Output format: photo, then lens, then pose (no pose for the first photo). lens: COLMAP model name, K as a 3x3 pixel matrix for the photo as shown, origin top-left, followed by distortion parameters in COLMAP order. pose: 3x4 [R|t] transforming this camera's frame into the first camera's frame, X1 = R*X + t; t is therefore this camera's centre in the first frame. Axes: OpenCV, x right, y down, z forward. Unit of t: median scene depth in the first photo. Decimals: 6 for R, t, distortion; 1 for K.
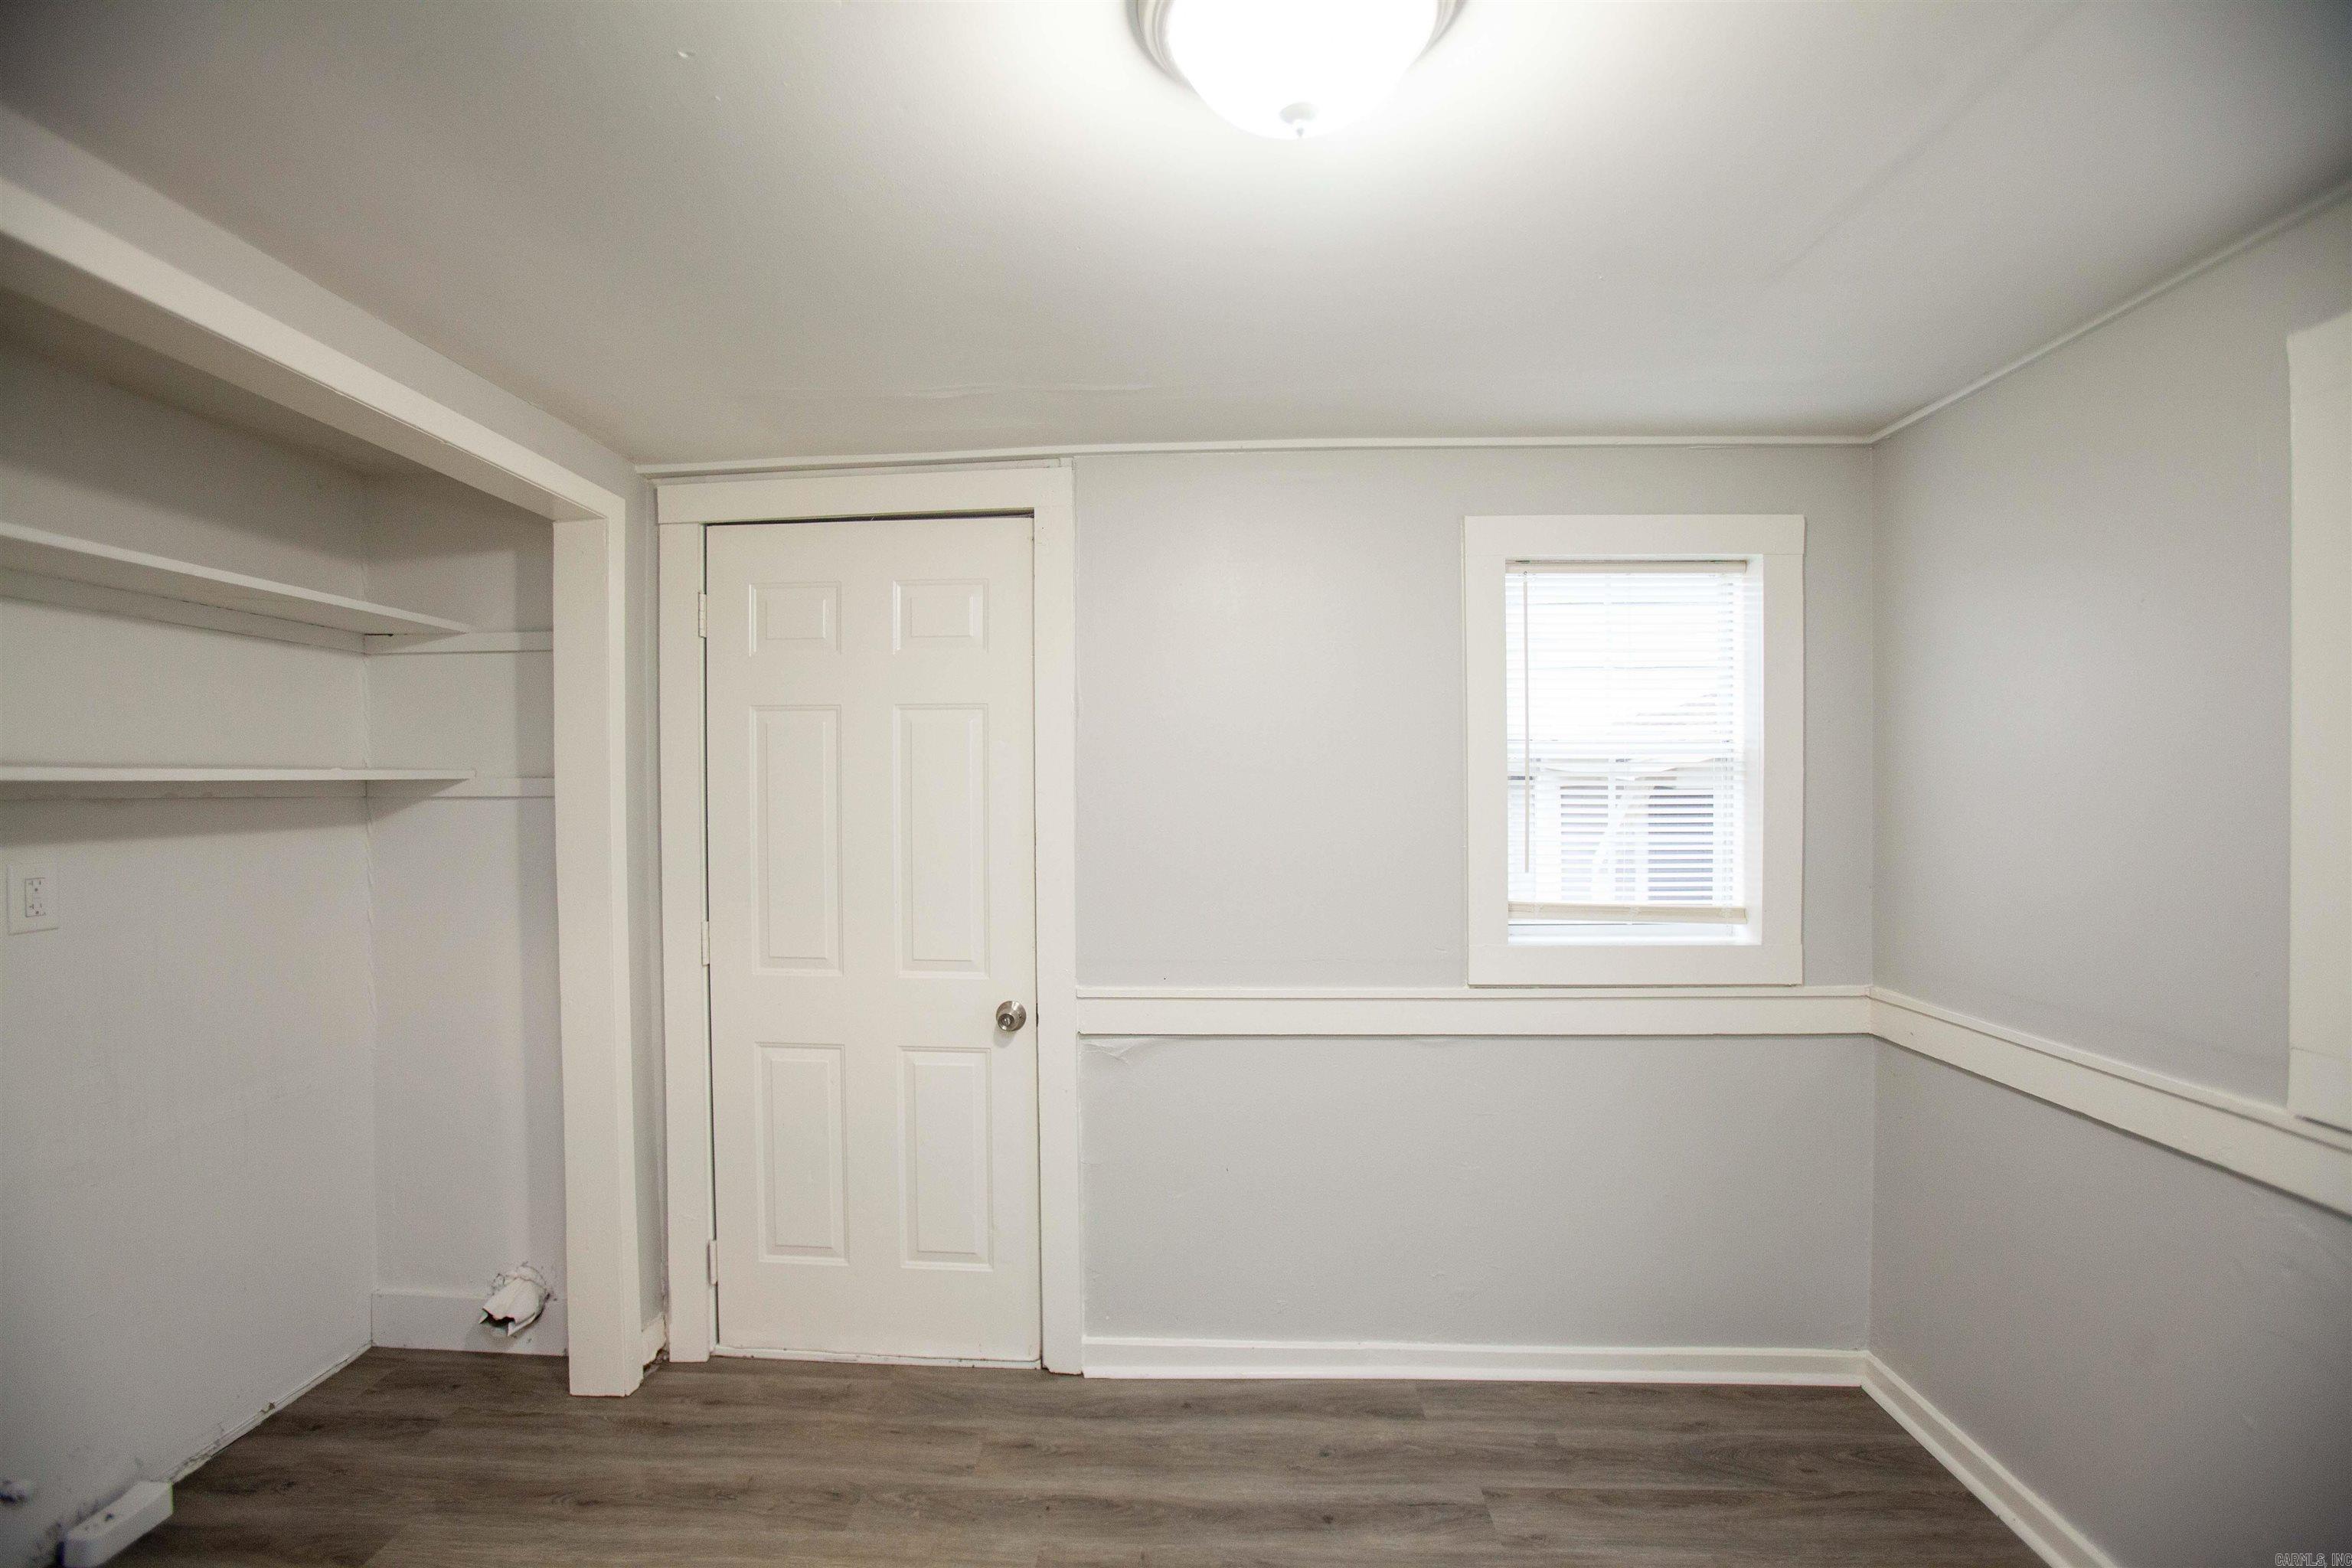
lens RADIAL K [[1091.8, 0, 1166.0], [0, 1091.8, 780.7], [0, 0, 1]] dist [-0.064970, 0.024897]
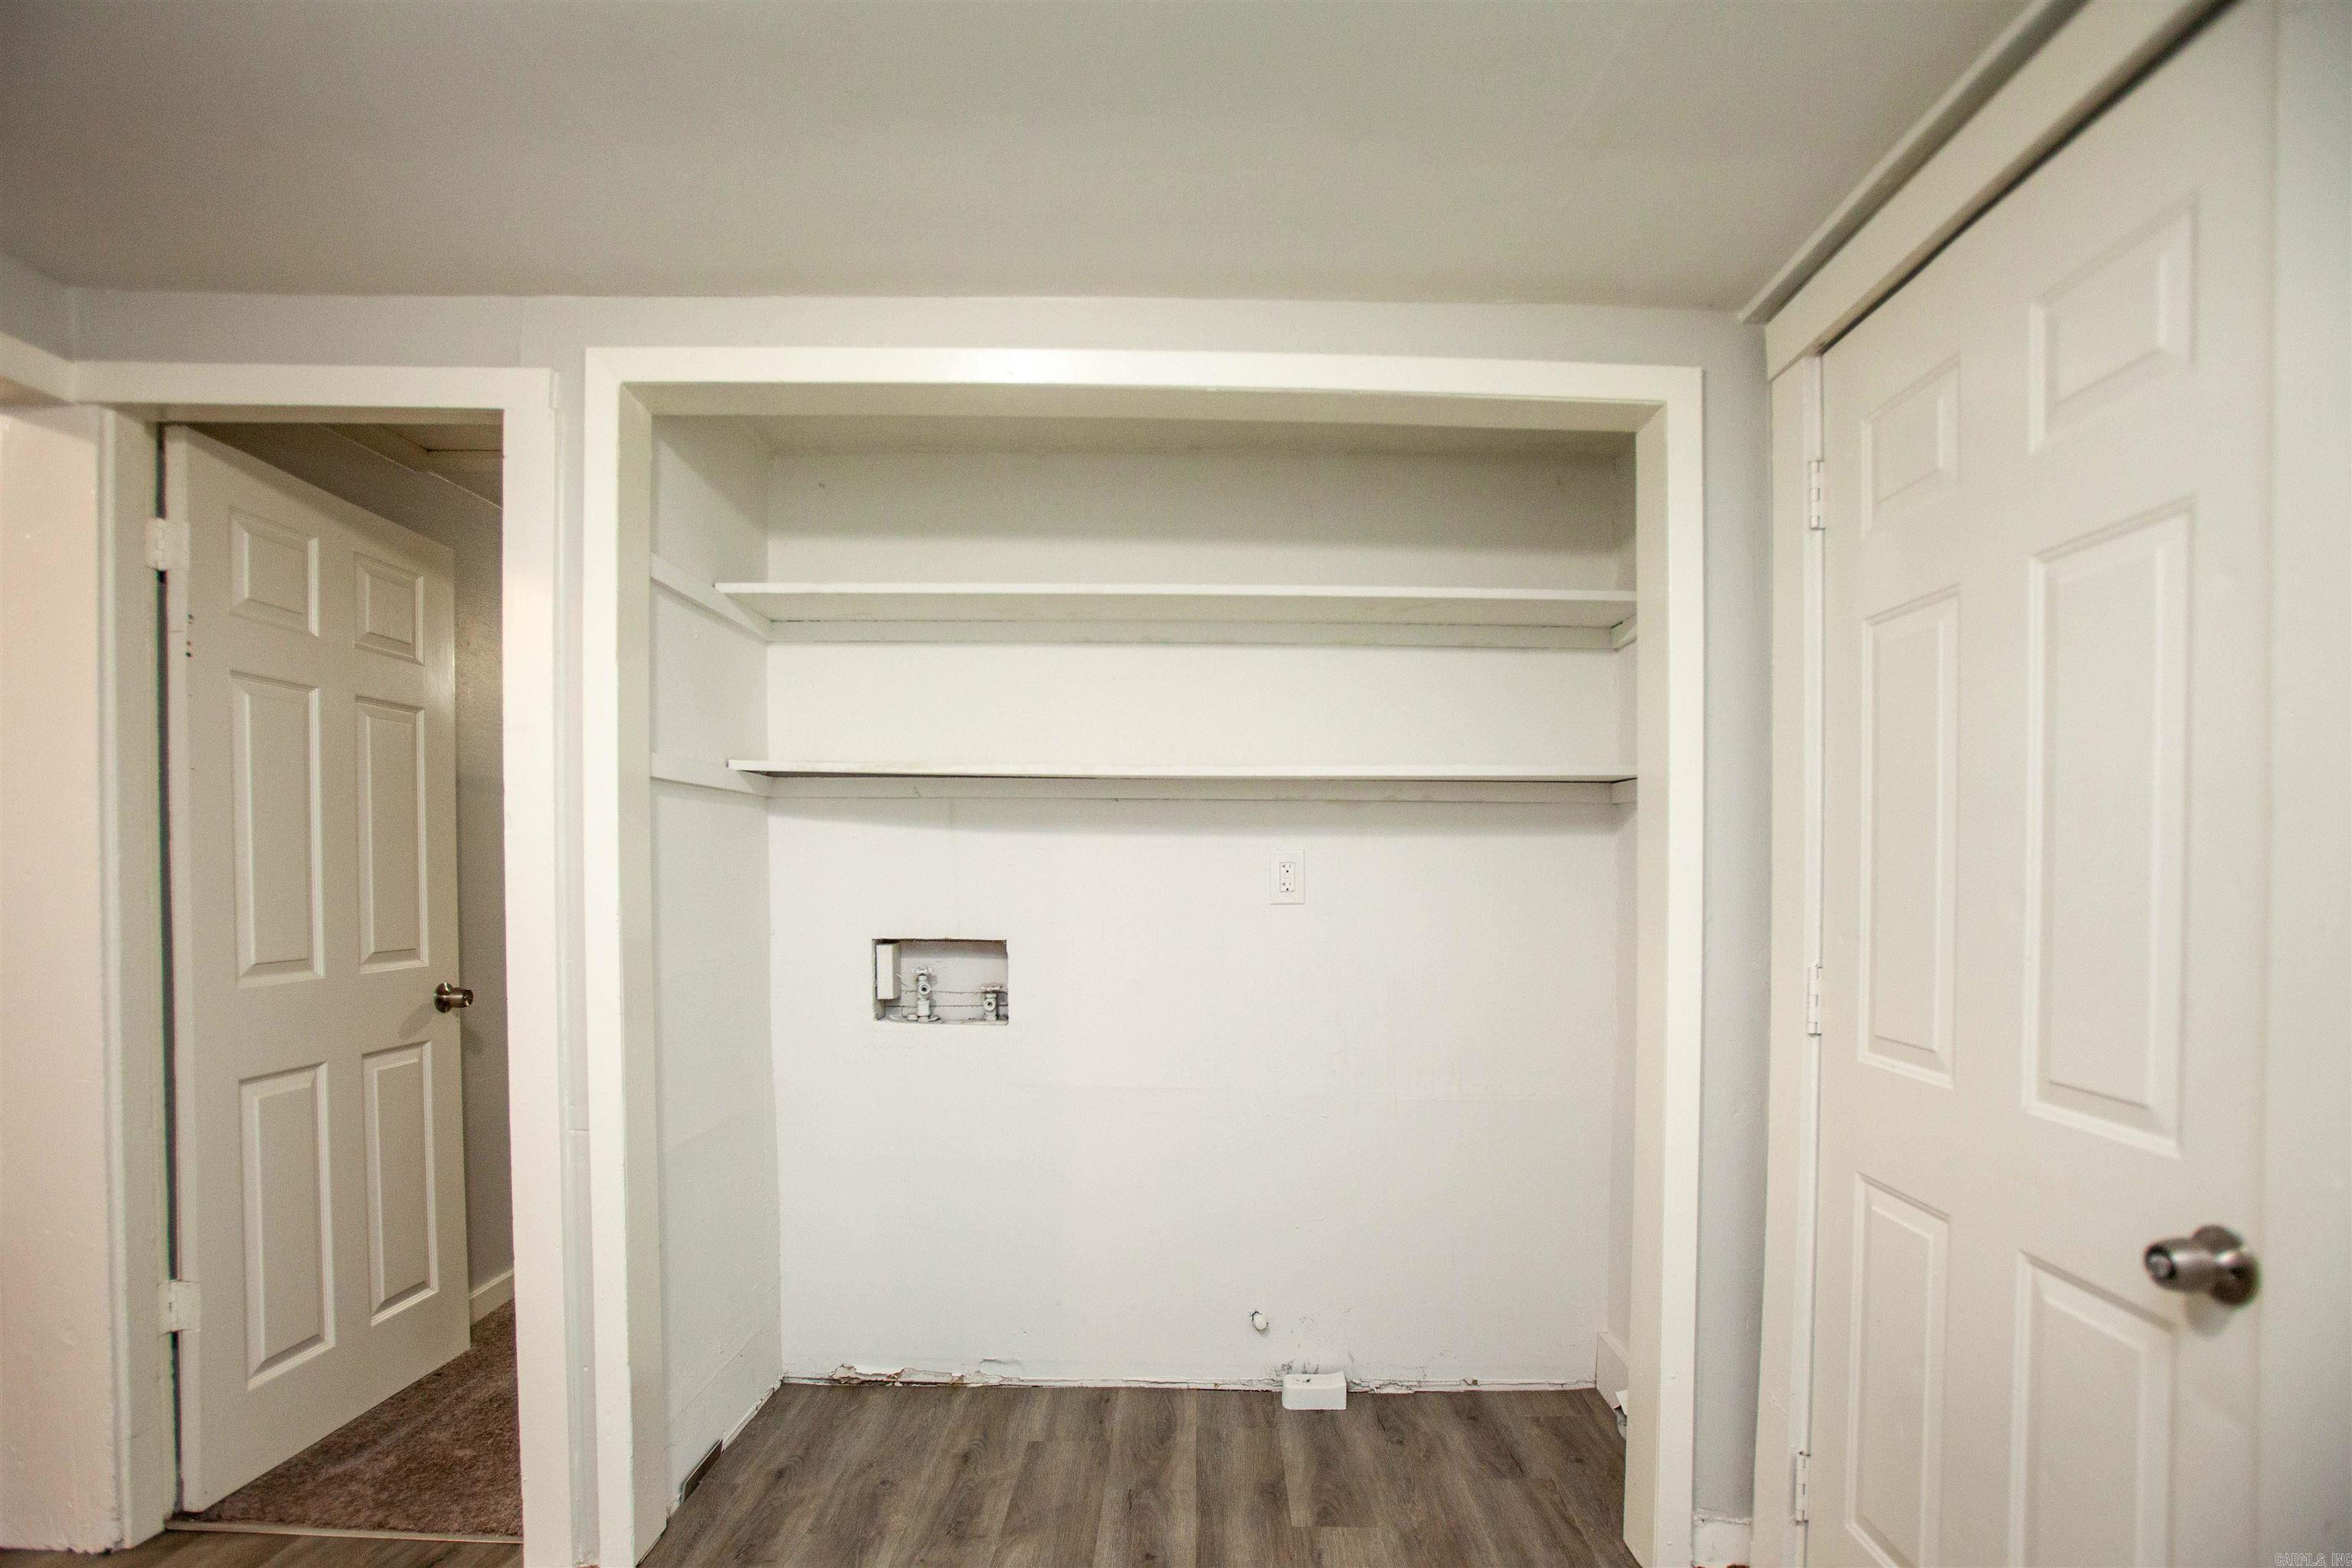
lens RADIAL K [[1156.8, 0, 1226.0], [0, 1156.8, 904.4], [0, 0, 1]] dist [-0.004595, -0.000261]
pose [[0.080071, 0.031497, -0.996291, 0.266655], [-0.008780, 0.999484, 0.030893, 0.080436], [0.996750, 0.006274, 0.080307, 0.643010]]
